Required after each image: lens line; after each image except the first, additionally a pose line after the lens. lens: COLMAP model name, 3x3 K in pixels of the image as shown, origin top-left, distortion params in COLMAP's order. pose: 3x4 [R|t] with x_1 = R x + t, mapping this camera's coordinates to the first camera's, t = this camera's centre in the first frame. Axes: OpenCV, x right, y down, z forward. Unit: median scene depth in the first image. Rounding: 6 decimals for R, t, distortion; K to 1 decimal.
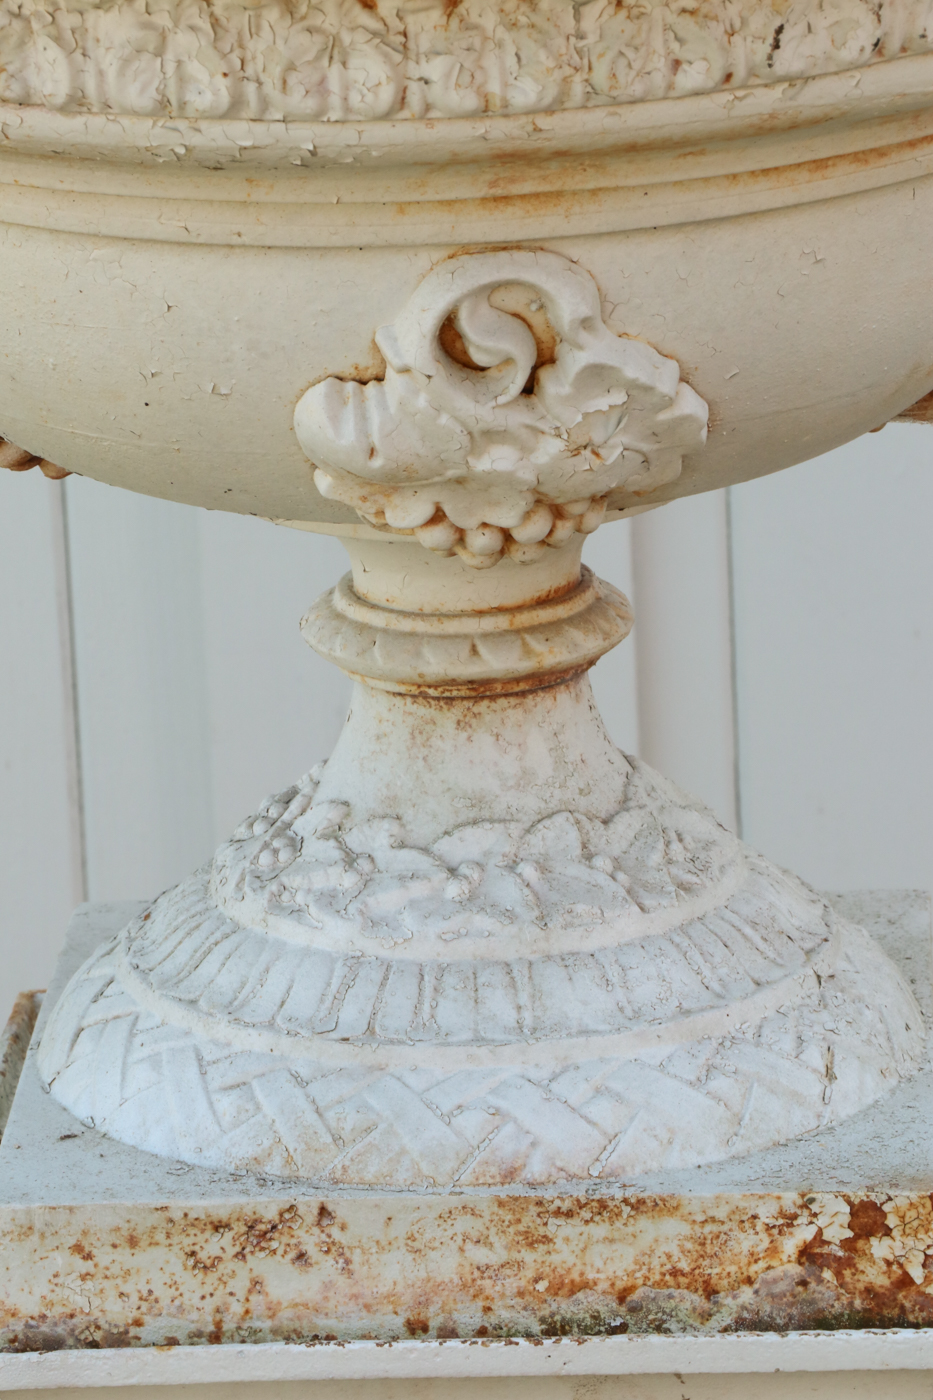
lens RADIAL K [[8117.1, 0, 486.7], [0, 8117.1, 743.7], [0, 0, 1]] dist [2.181597, 0.000000]
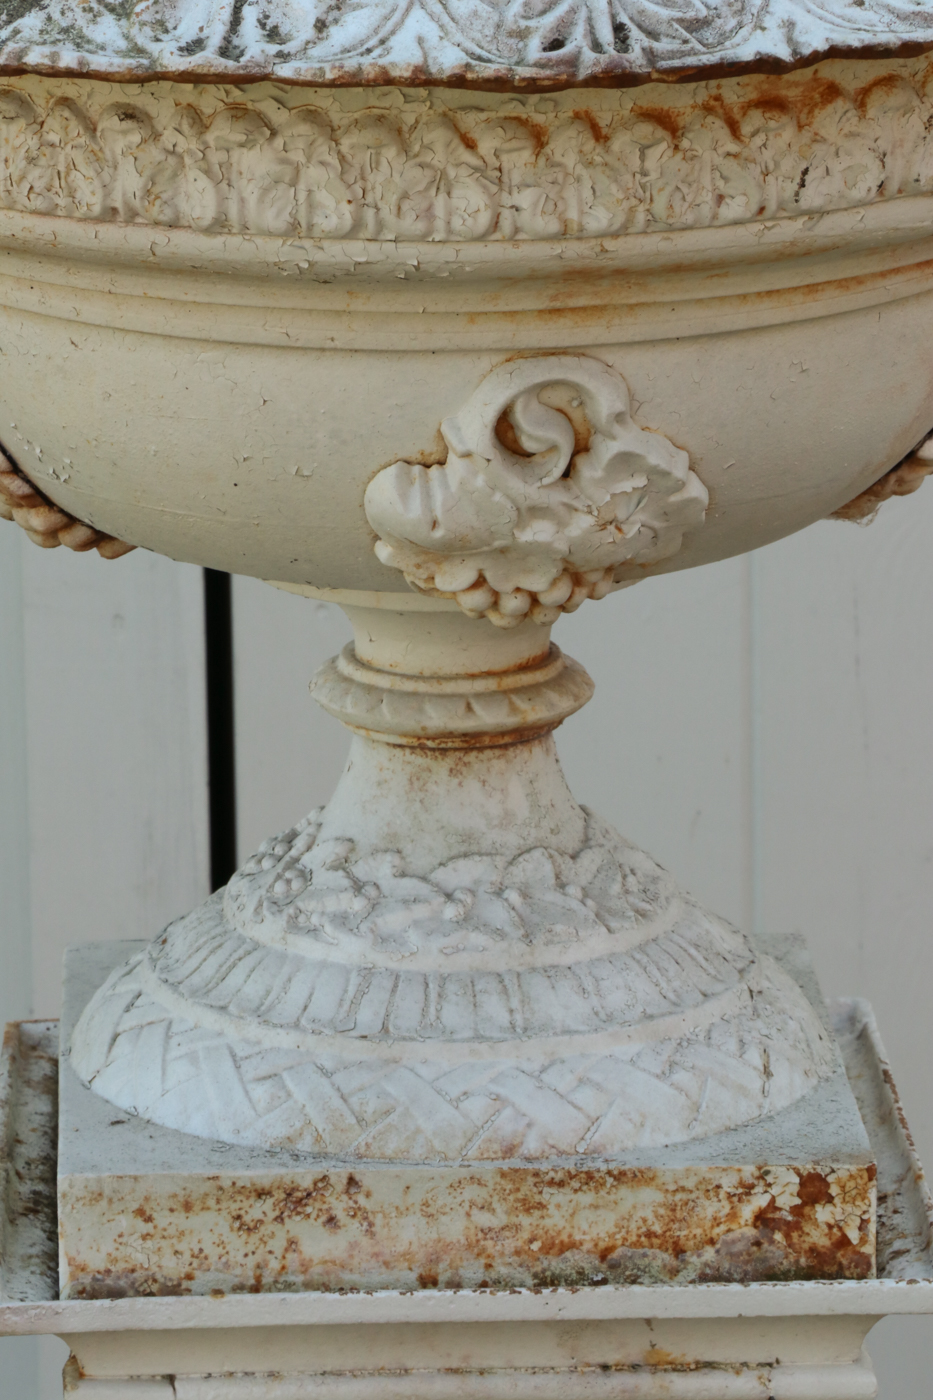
lens RADIAL K [[8117.1, 0, 490.1], [0, 8117.1, 734.3], [0, 0, 1]] dist [2.181597, 0.000000]
pose [[0.995704, 0.009351, 0.092122, -0.108555], [-0.005937, 0.999288, -0.037262, 0.036744], [-0.092405, 0.036555, 0.995050, -0.168501]]
